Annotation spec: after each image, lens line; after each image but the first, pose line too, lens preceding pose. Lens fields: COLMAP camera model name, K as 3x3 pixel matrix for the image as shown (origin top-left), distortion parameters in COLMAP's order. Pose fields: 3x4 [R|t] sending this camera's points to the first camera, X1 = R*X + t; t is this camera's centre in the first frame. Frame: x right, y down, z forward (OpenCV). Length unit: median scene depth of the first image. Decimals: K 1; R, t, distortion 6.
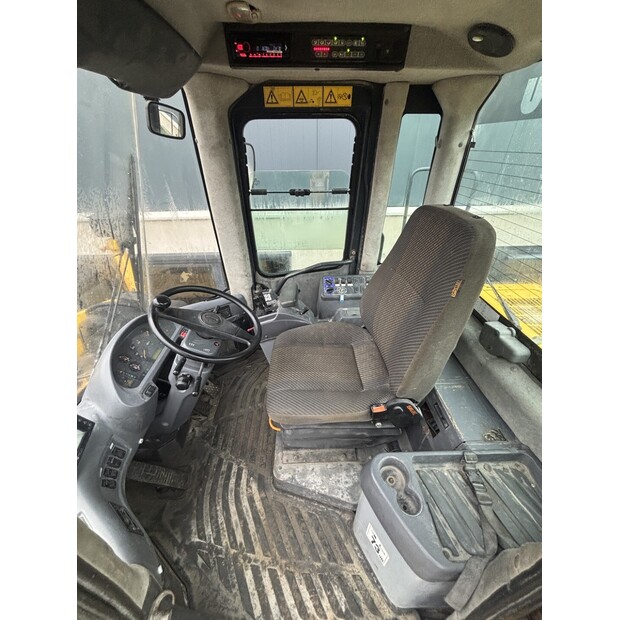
lens RADIAL K [[247.5, 0, 310.8], [0, 247.5, 312.6], [0, 0, 1]] dist [-0.002930, 0.000049]
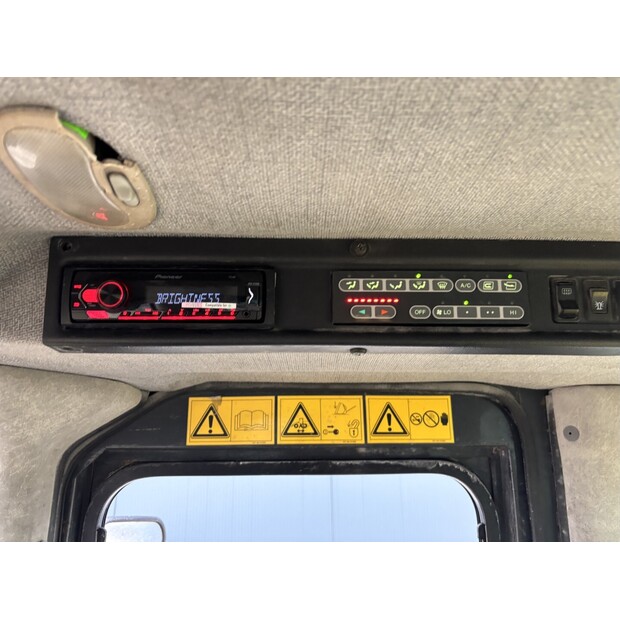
lens RADIAL K [[468.0, 0, 311.3], [0, 468.0, 310.0], [0, 0, 1]] dist [0.055033, -0.062602]
pose [[0.999982, -0.004029, -0.004527, -0.019590], [-0.001185, 0.602650, -0.798005, -0.457216], [0.005943, 0.797996, 0.602634, 0.499579]]
